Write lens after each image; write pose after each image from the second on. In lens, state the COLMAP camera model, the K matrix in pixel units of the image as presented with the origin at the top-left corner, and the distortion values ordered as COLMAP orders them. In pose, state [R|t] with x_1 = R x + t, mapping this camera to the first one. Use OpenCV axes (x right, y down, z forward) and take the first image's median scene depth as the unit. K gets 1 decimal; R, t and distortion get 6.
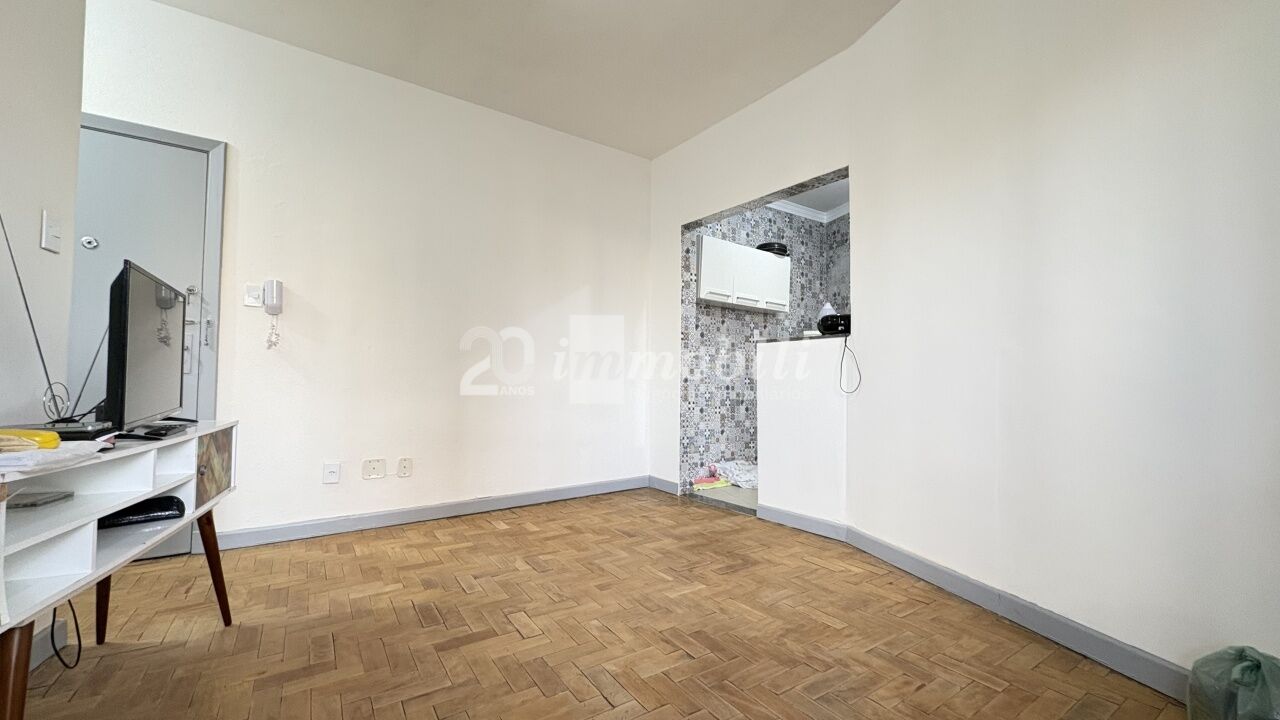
lens RADIAL K [[509.0, 0, 638.8], [0, 509.0, 361.9], [0, 0, 1]] dist [-0.001121, -0.000174]
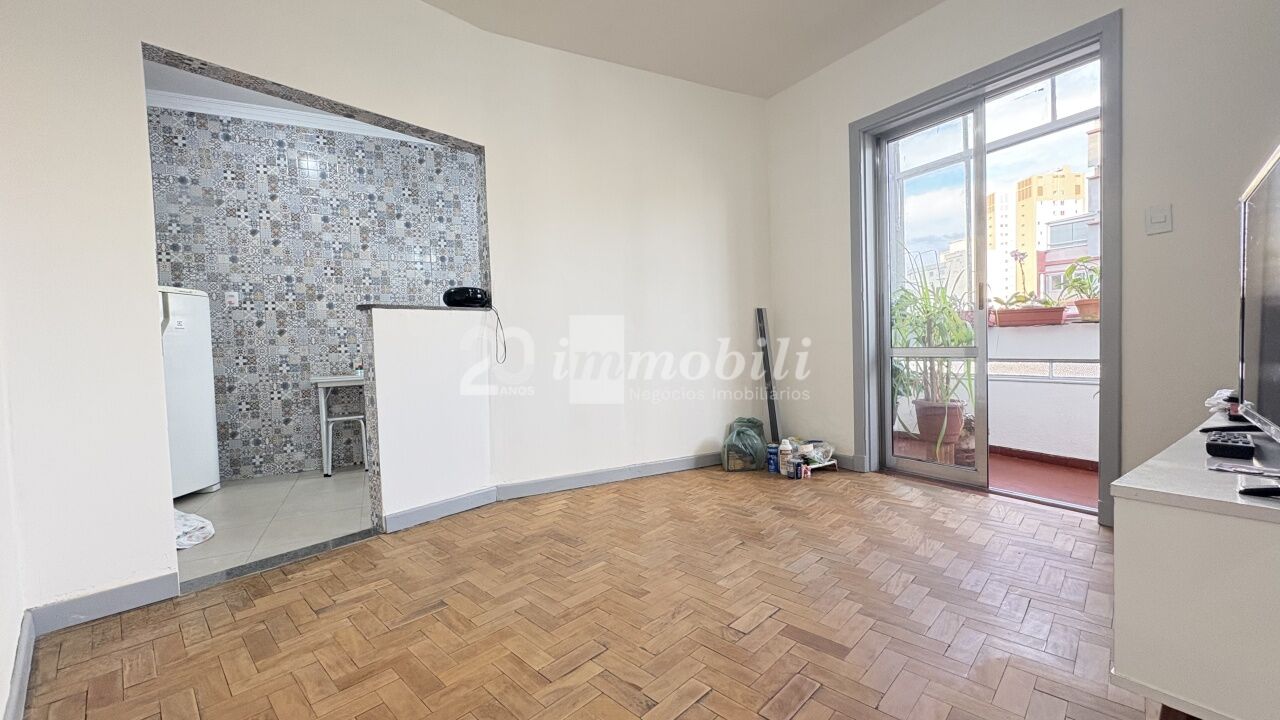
lens RADIAL K [[509.0, 0, 640.3], [0, 509.0, 362.3], [0, 0, 1]] dist [-0.001121, -0.000174]
pose [[-0.210855, -0.039503, 0.976719, -0.728019], [-0.002952, 0.999204, 0.039775, 0.015116], [-0.977513, 0.005504, -0.210803, 0.958754]]
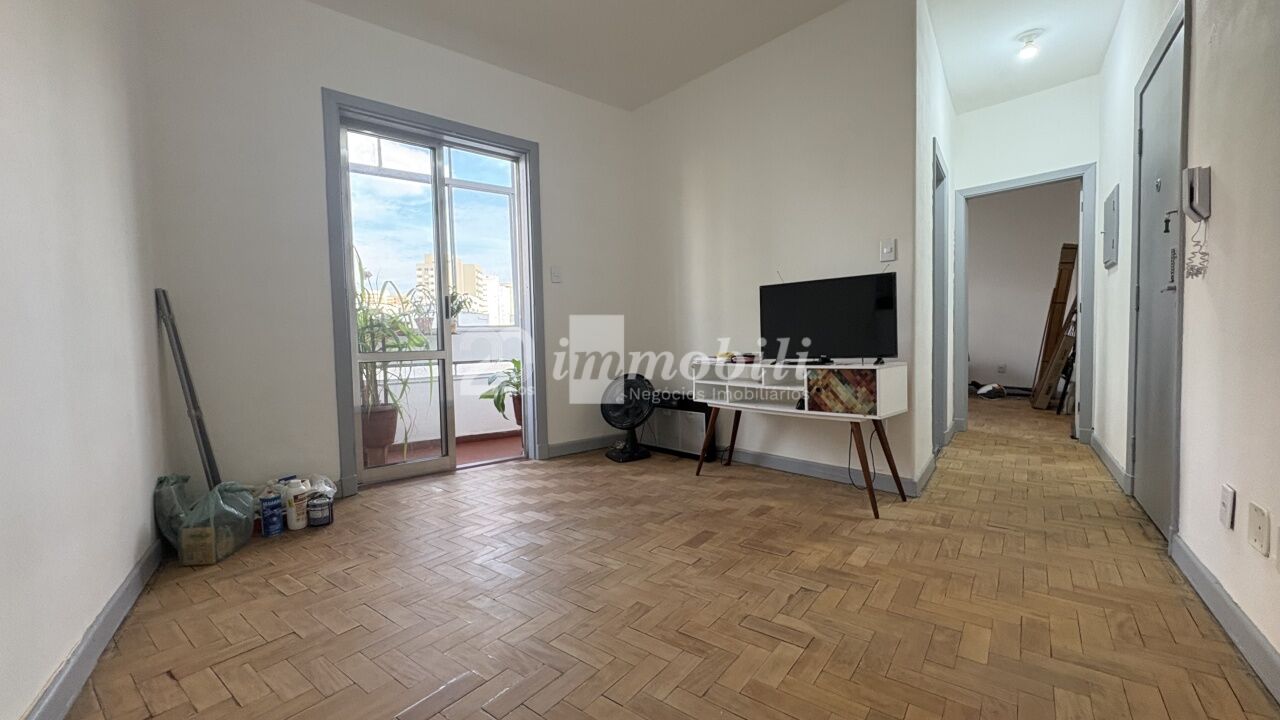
lens RADIAL K [[509.0, 0, 642.0], [0, 509.0, 361.4], [0, 0, 1]] dist [-0.001121, -0.000174]
pose [[-0.944454, 0.027608, -0.327483, 0.136081], [0.026365, 0.999618, 0.008236, 0.054332], [0.327586, -0.000856, -0.944821, 1.400811]]
